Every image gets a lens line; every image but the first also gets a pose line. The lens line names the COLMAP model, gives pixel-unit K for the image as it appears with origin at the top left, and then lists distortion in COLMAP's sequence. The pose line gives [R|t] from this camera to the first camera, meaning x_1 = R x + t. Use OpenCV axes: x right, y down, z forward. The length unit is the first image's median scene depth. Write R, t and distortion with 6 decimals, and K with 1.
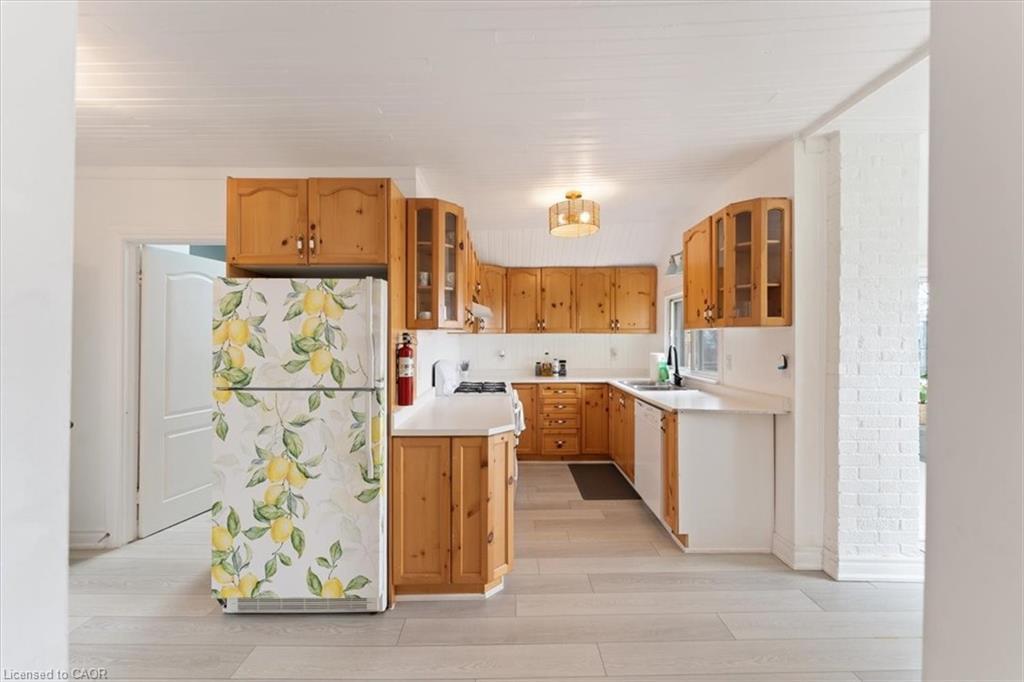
lens RADIAL K [[408.4, 0, 507.5], [0, 408.4, 340.7], [0, 0, 1]] dist [0.000406, 0.000020]
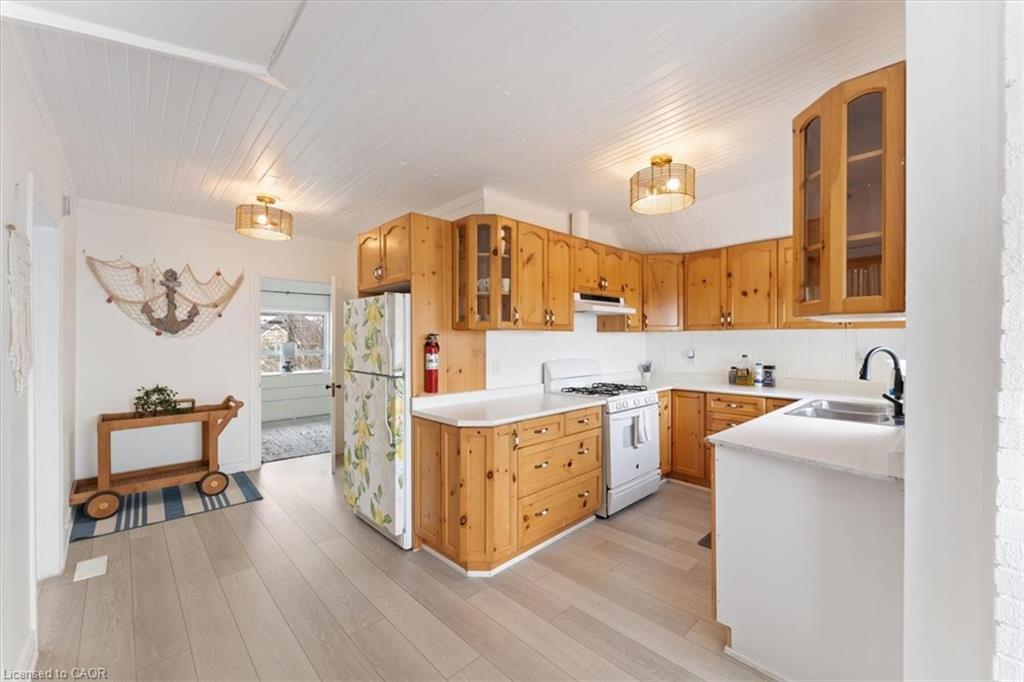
lens RADIAL K [[410.5, 0, 511.7], [0, 410.5, 342.9], [0, 0, 1]] dist [0.001685, 0.000265]
pose [[0.690437, 0.006451, -0.723363, 0.476223], [0.000684, 0.999954, 0.009570, -0.001641], [0.723392, -0.007102, 0.690401, 0.192876]]
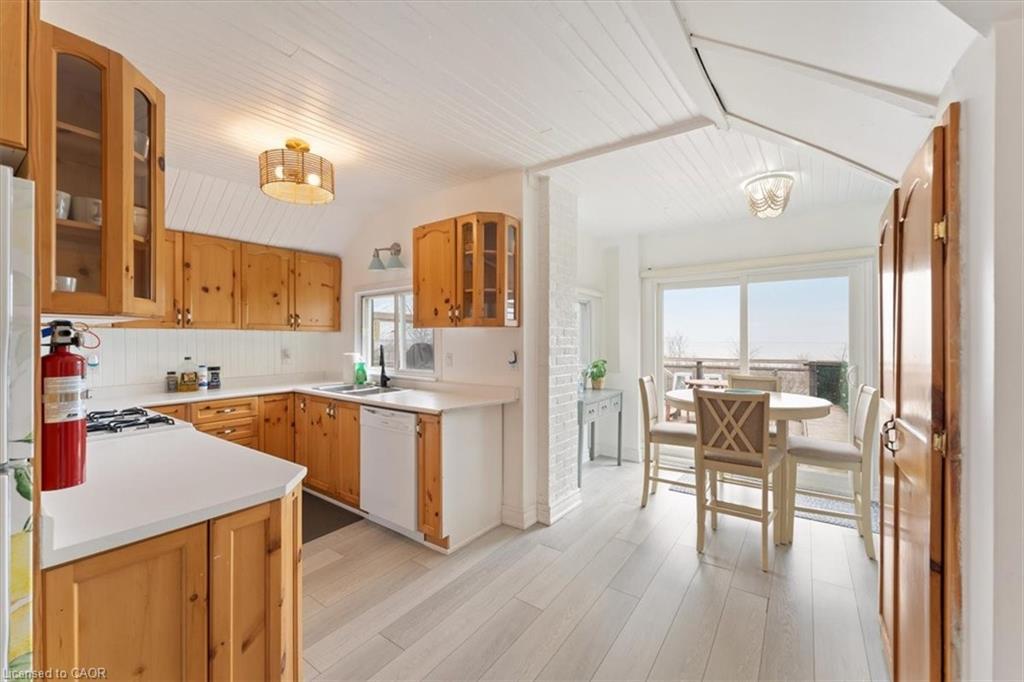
lens RADIAL K [[408.4, 0, 507.5], [0, 408.4, 340.7], [0, 0, 1]] dist [0.000406, 0.000020]
pose [[0.589884, -0.001809, 0.807486, -0.190532], [0.000617, 0.999998, 0.001790, 0.001138], [-0.807488, -0.000558, 0.589884, 0.212310]]
